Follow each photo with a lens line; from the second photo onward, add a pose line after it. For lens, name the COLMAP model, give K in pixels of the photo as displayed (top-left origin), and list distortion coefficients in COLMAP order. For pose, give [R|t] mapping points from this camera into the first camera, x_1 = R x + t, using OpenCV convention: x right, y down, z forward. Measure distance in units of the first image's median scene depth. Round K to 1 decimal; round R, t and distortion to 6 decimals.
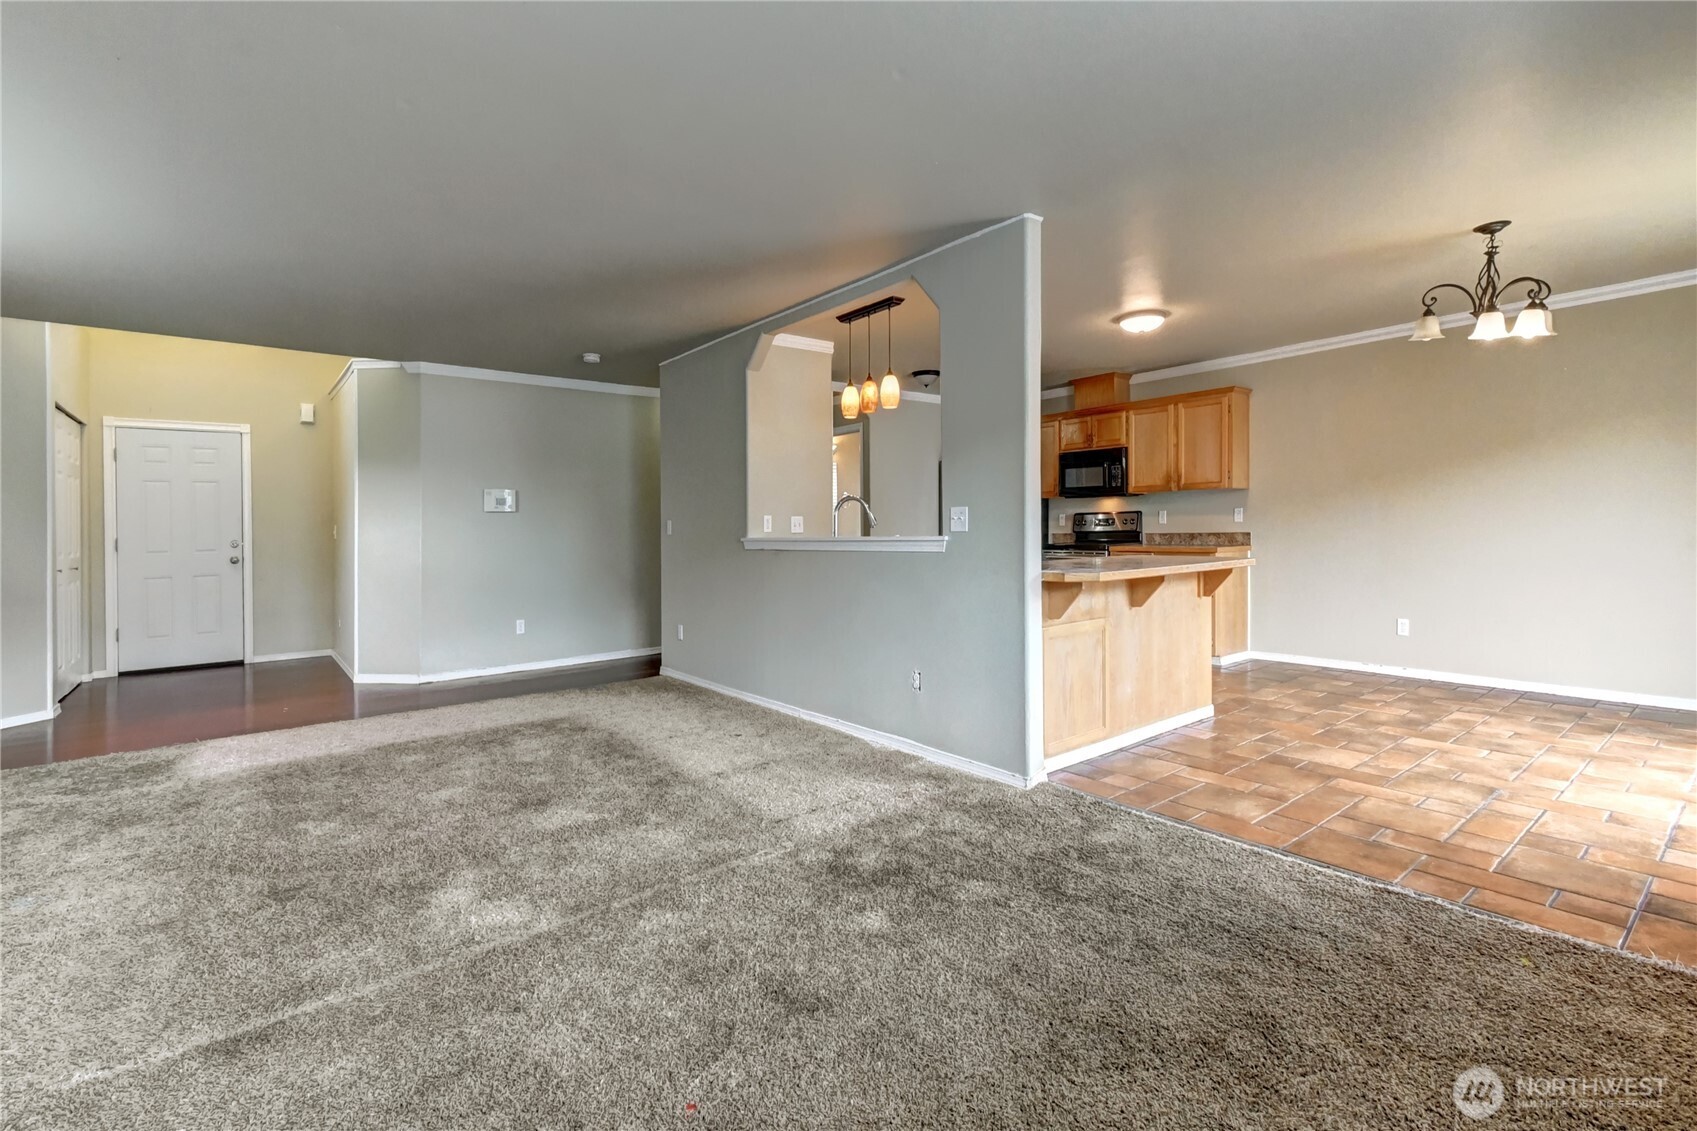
lens RADIAL K [[759.9, 0, 864.5], [0, 759.9, 550.5], [0, 0, 1]] dist [0.012937, -0.003606]
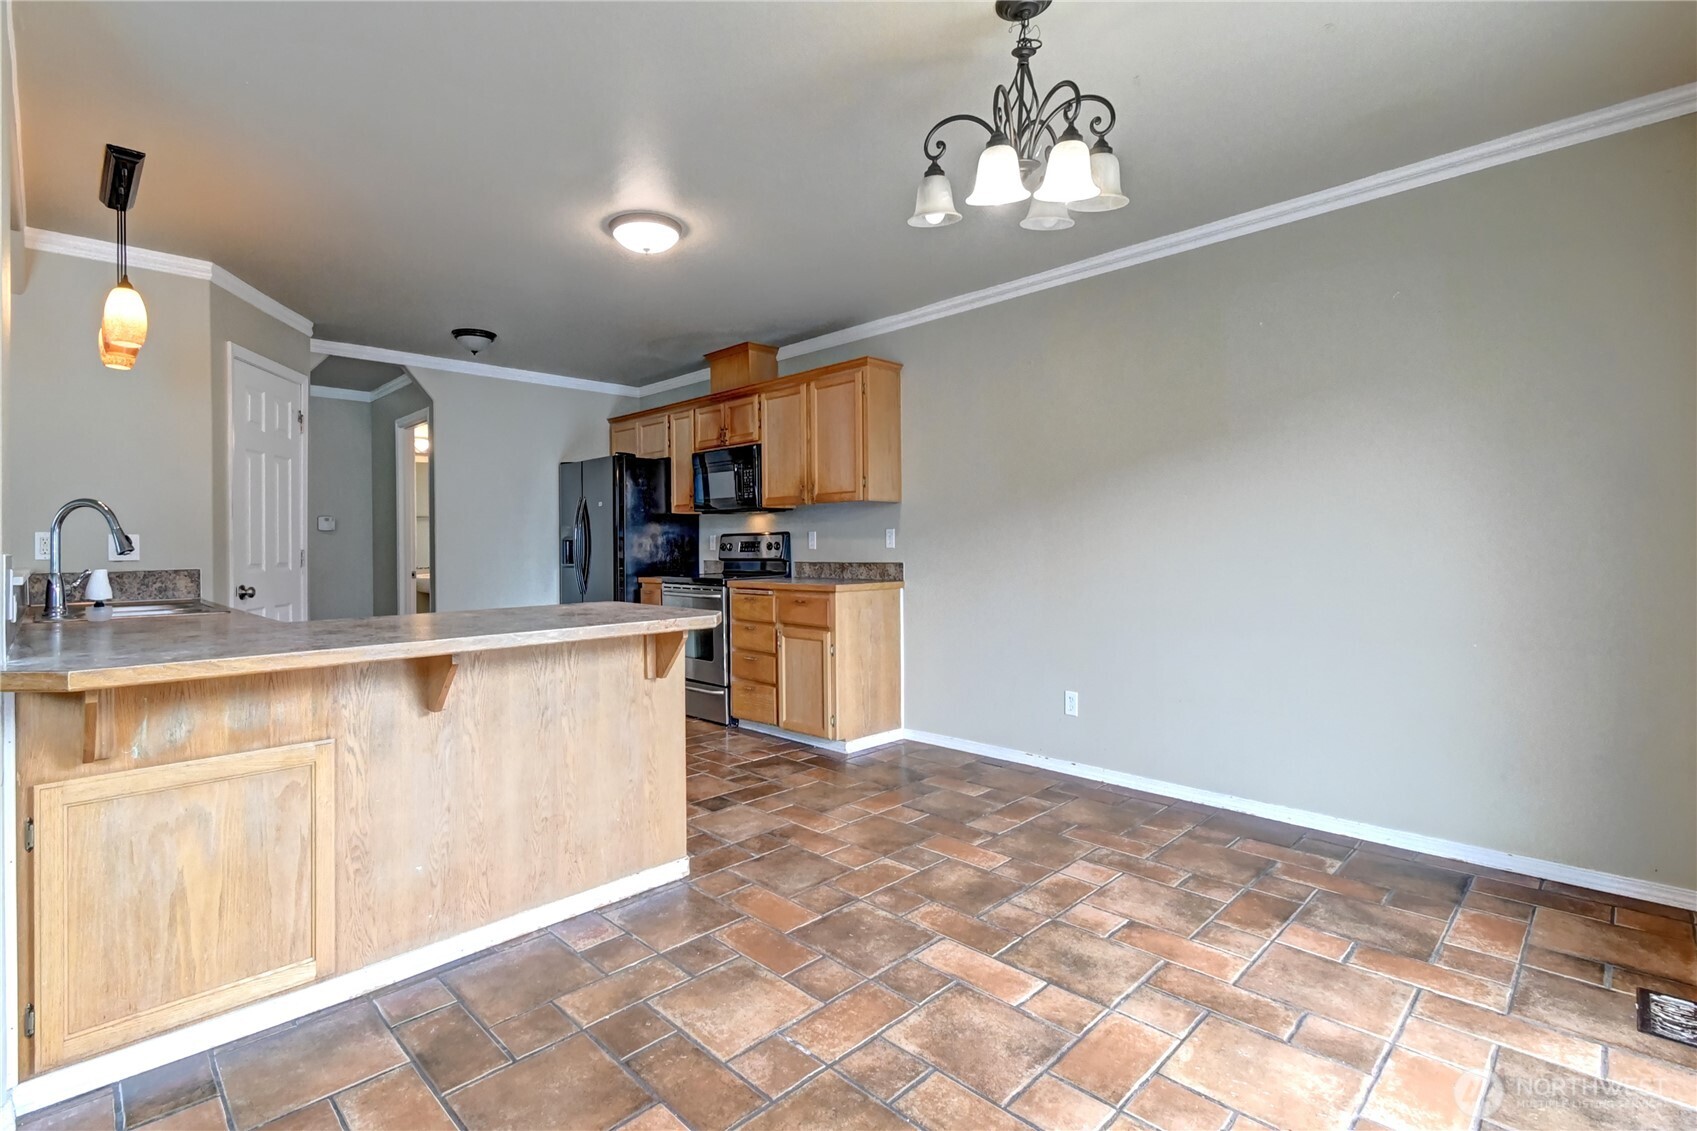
lens RADIAL K [[759.9, 0, 821.5], [0, 759.9, 546.9], [0, 0, 1]] dist [0.012937, -0.003606]
pose [[0.996955, 0.012076, 0.077034, 0.370469], [-0.009779, 0.999498, -0.030127, -0.016285], [-0.077359, 0.029282, 0.996573, 0.284650]]
